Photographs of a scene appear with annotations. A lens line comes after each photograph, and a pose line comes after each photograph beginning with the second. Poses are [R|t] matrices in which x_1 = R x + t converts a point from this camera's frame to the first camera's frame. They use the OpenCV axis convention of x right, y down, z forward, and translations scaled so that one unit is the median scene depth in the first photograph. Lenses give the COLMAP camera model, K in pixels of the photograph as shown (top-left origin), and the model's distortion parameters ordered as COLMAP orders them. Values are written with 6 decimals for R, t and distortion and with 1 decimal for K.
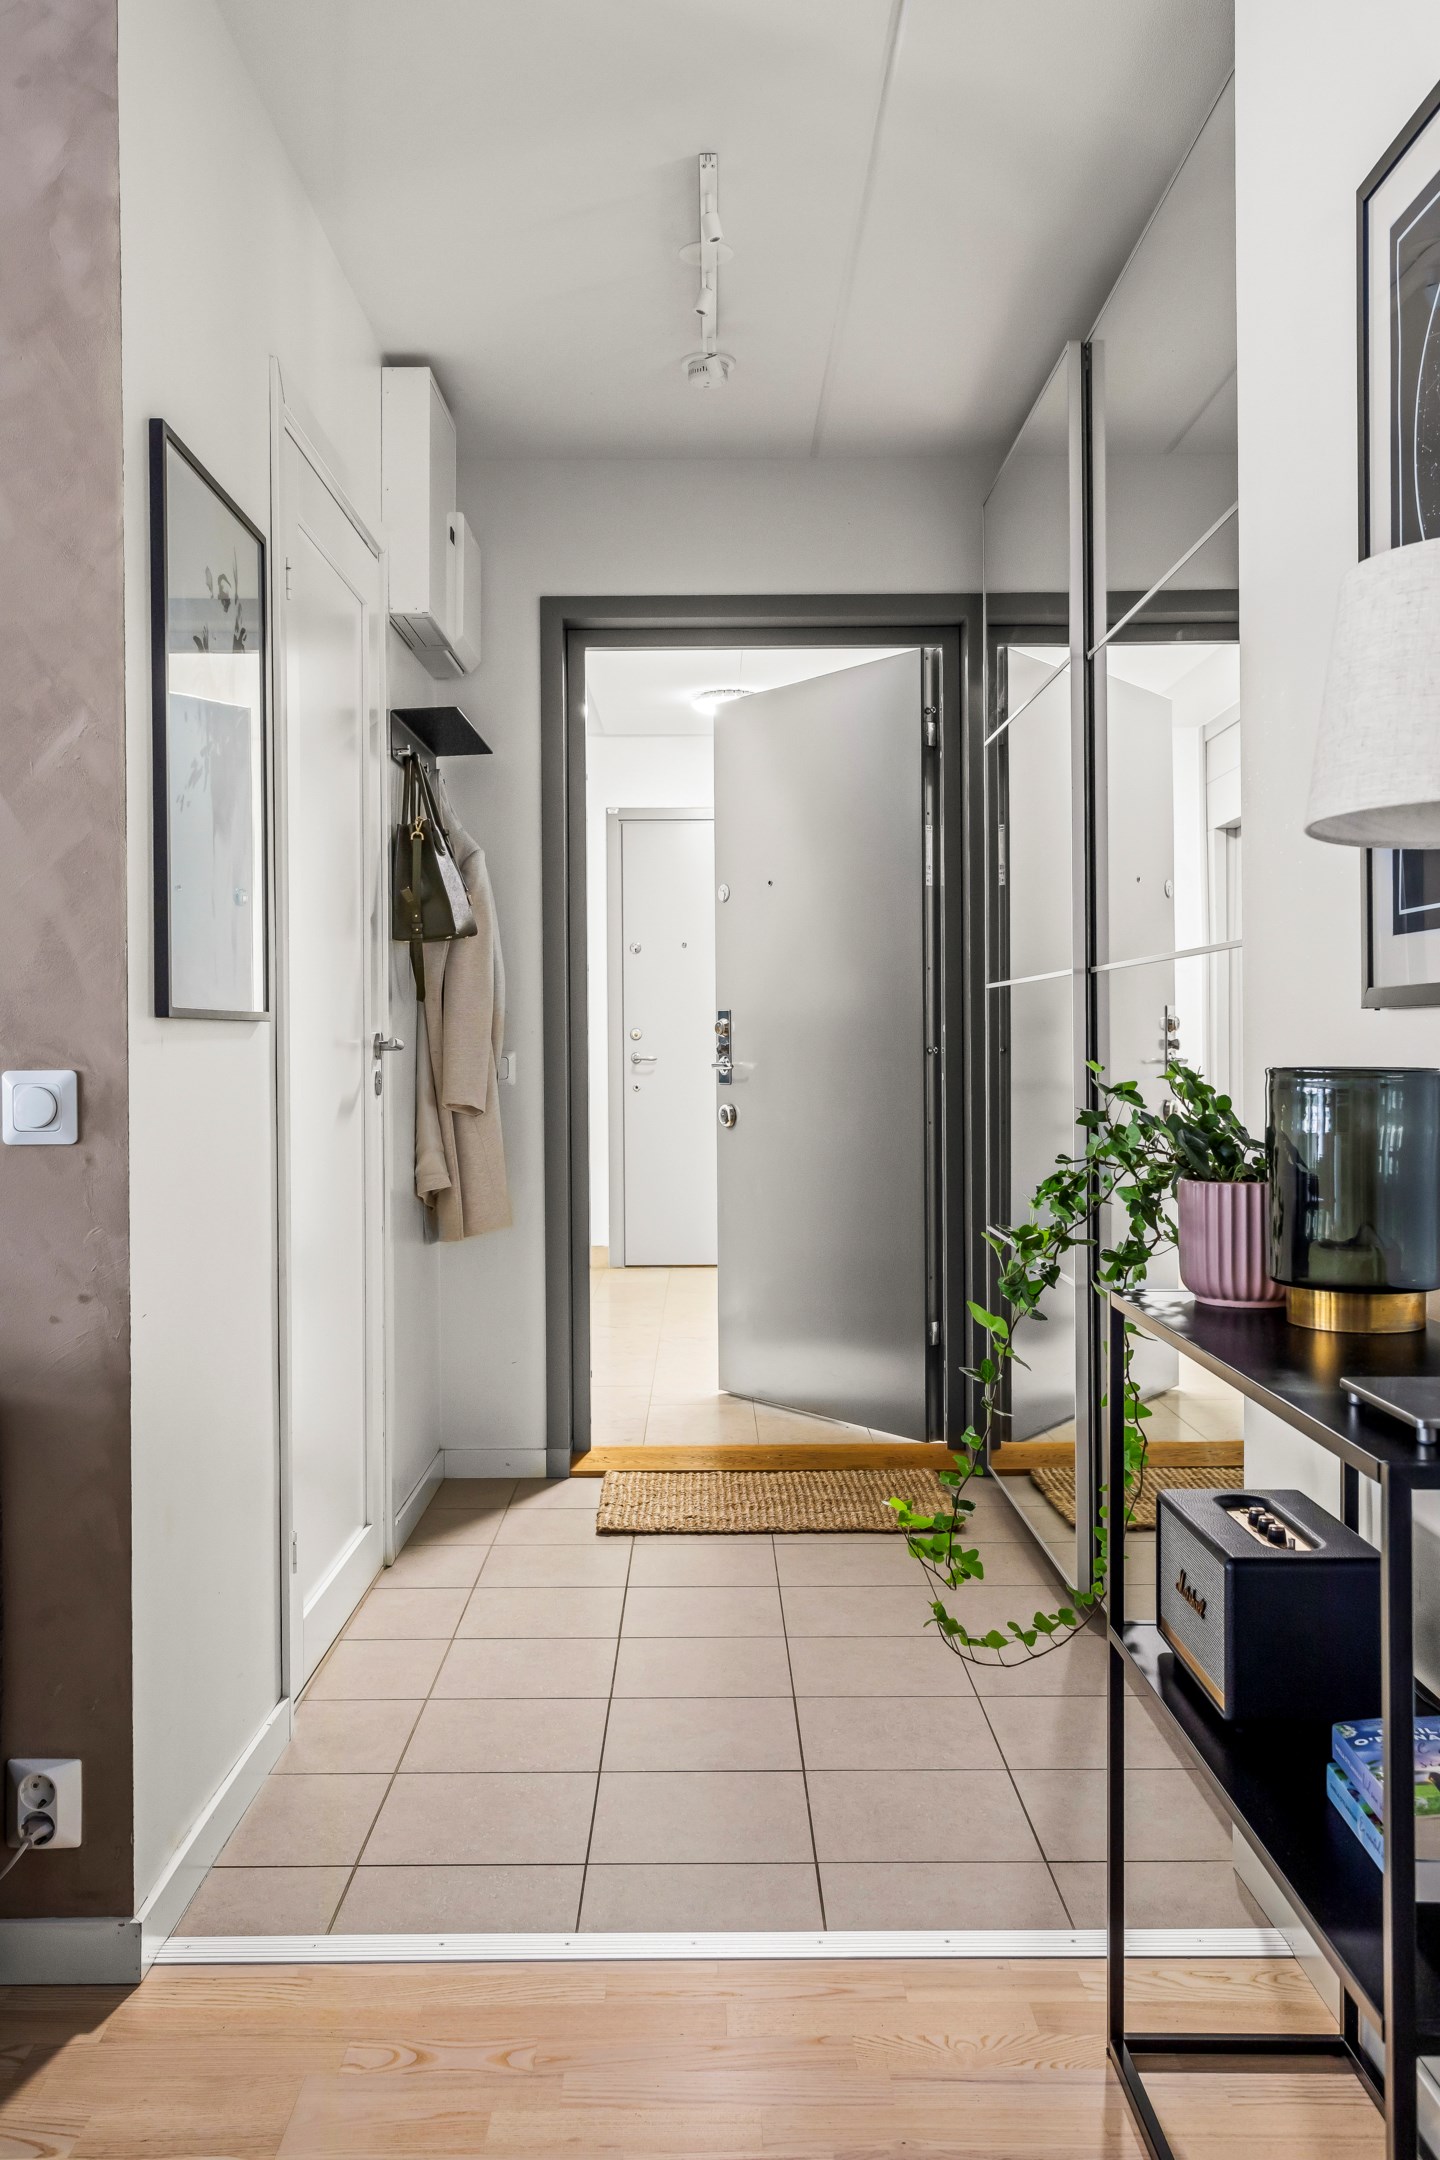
lens RADIAL K [[1869.3, 0, 715.5], [0, 1869.3, 1074.2], [0, 0, 1]] dist [0.000952, -0.001014]
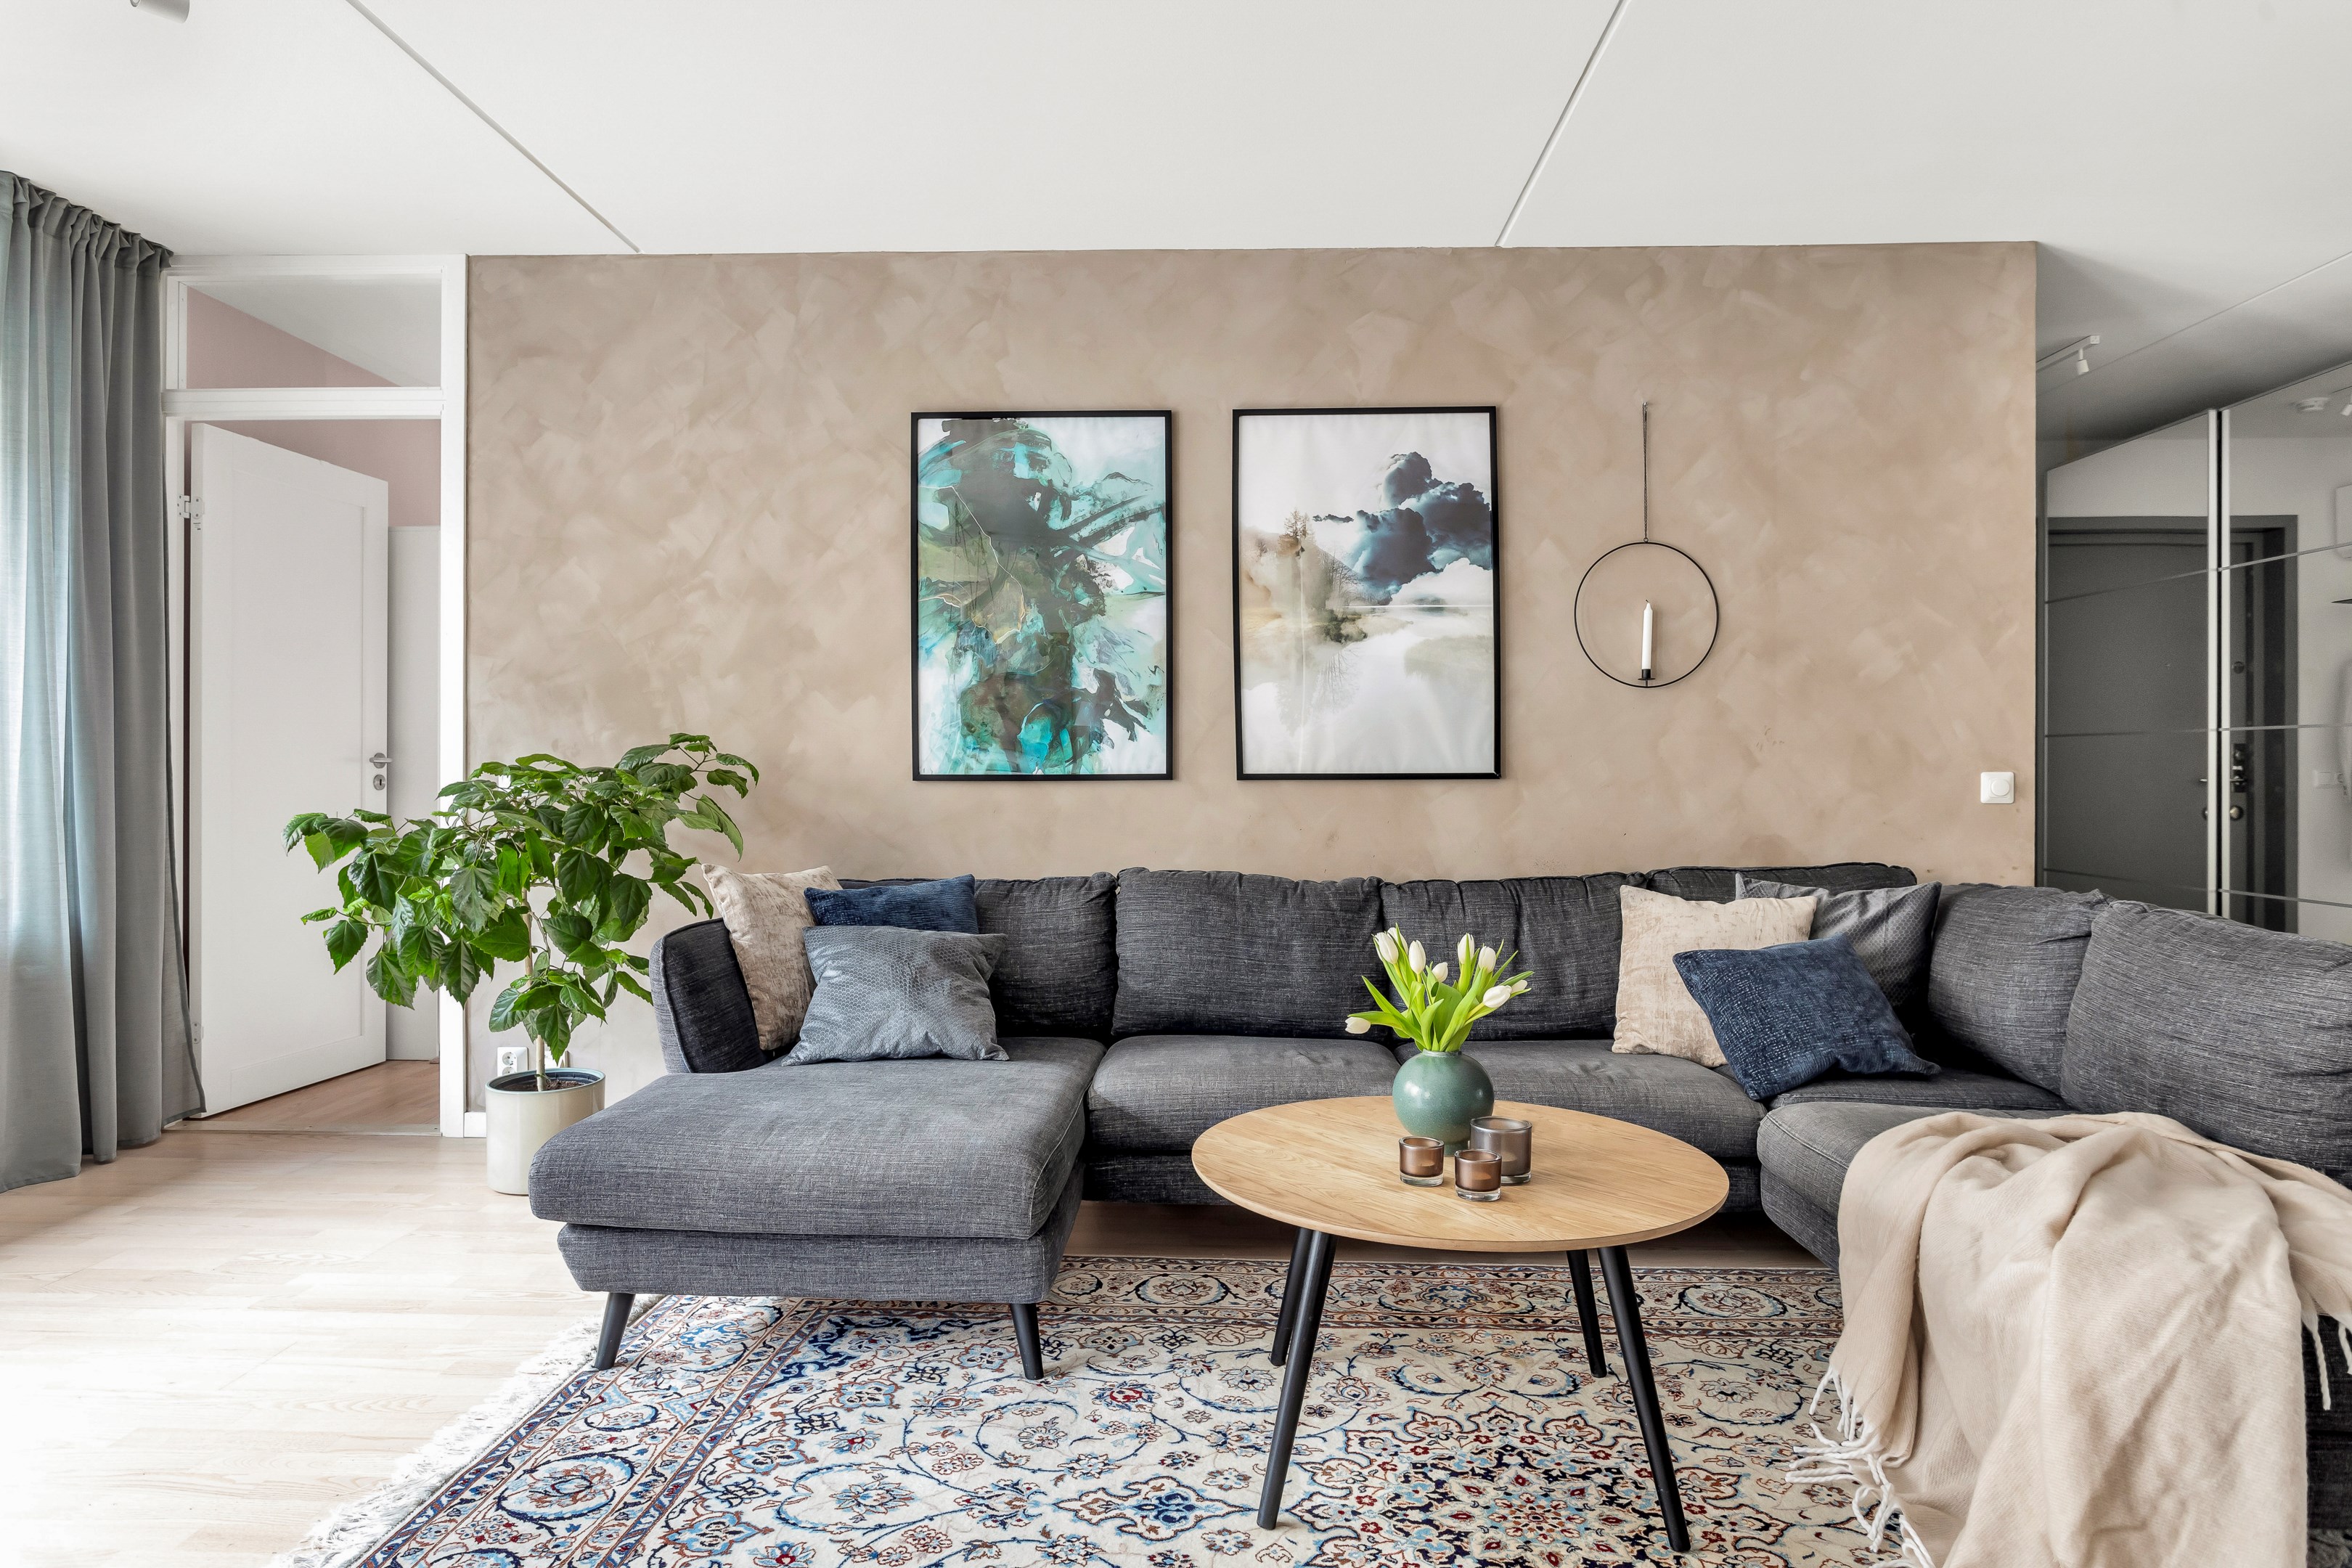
lens RADIAL K [[1378.1, 0, 1170.2], [0, 1378.1, 774.6], [0, 0, 1]] dist [-0.020288, 0.011911]
pose [[0.998079, 0.009583, -0.061208, -1.310019], [-0.010317, 0.999878, -0.011693, 0.031939], [0.061089, 0.012302, 0.998057, -0.808089]]
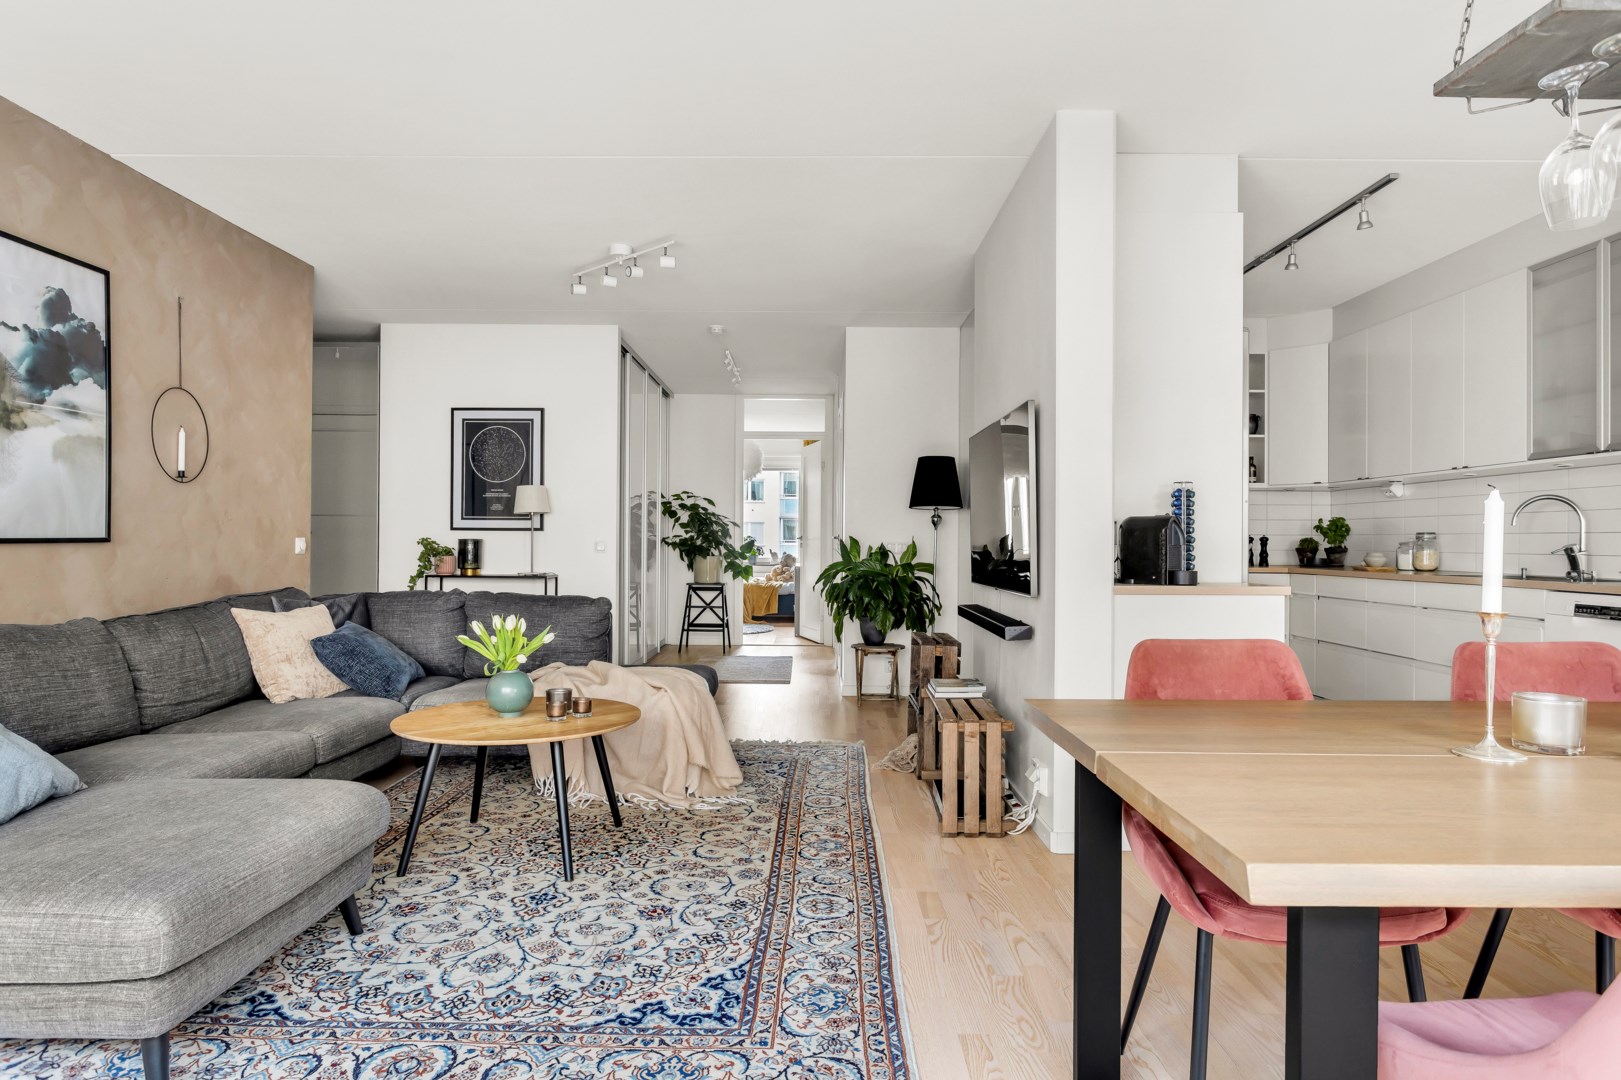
lens RADIAL K [[949.8, 0, 814.8], [0, 949.8, 536.0], [0, 0, 1]] dist [-0.020288, 0.011911]
pose [[0.021588, 0.012161, 0.999693, -2.636489], [0.010720, 0.999866, -0.012395, 0.035154], [-0.999709, 0.010984, 0.021455, -0.300269]]
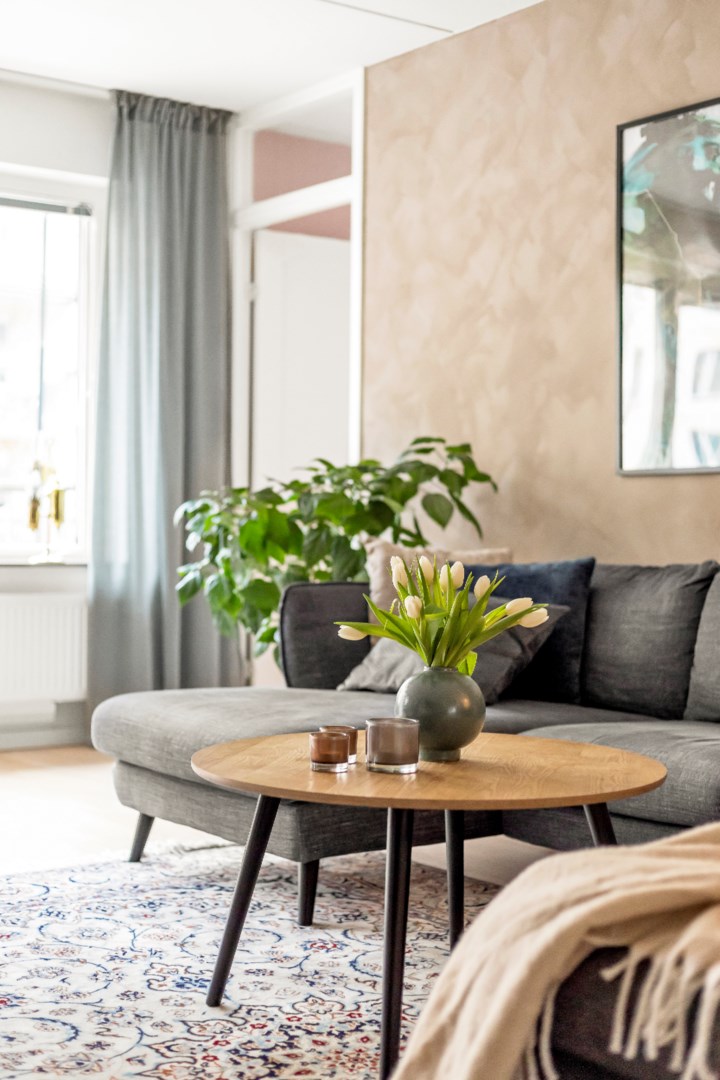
lens RADIAL K [[1583.4, 0, 359.0], [0, 1583.4, 545.6], [0, 0, 1]] dist [0.010867, 0.000000]
pose [[0.574995, 0.021767, -0.817867, -0.171881], [-0.028629, 0.999569, 0.006475, 0.115189], [0.817656, 0.019692, 0.575371, -0.576444]]
